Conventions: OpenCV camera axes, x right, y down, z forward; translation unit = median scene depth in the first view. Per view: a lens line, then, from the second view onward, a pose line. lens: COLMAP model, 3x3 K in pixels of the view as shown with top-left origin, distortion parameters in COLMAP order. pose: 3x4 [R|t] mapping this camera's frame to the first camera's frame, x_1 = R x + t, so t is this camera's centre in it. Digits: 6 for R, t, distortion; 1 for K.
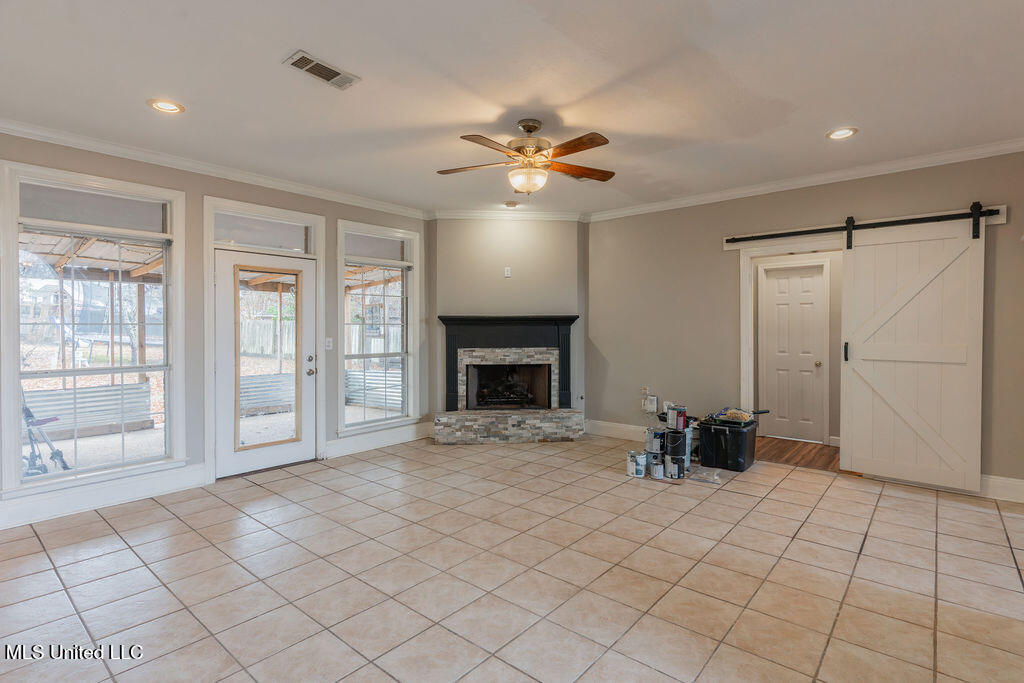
lens RADIAL K [[502.2, 0, 520.4], [0, 502.2, 334.7], [0, 0, 1]] dist [0.003485, 0.000649]
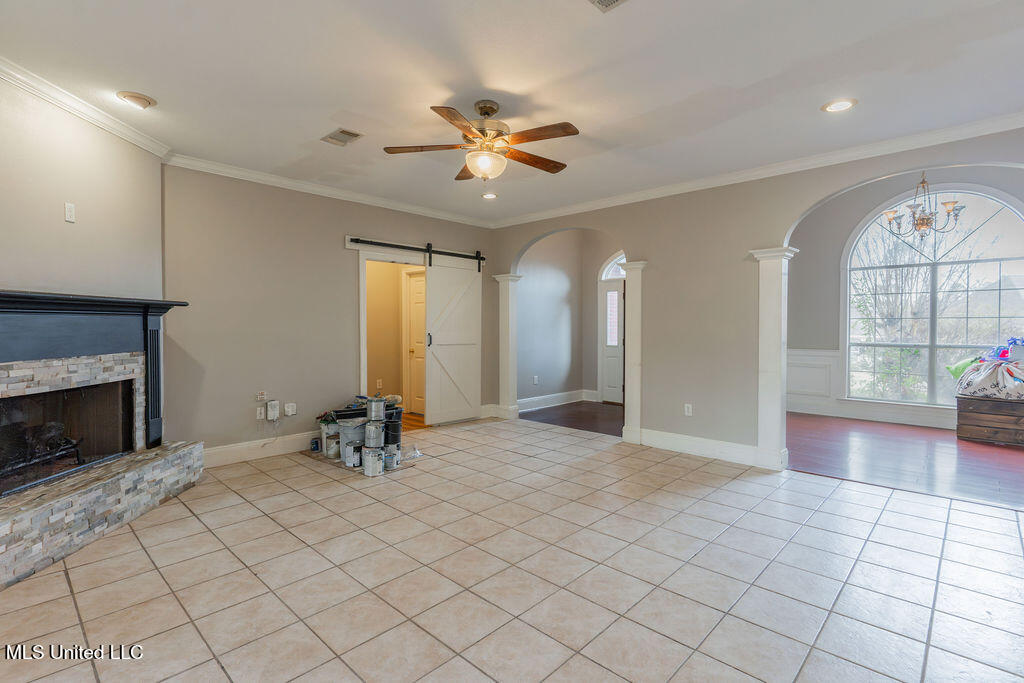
lens RADIAL K [[502.2, 0, 504.7], [0, 502.2, 338.4], [0, 0, 1]] dist [0.003485, 0.000649]
pose [[0.051995, -0.027066, 0.998280, -0.556812], [0.006241, 0.999622, 0.026778, -0.004646], [-0.998628, 0.004838, 0.052145, 0.545195]]
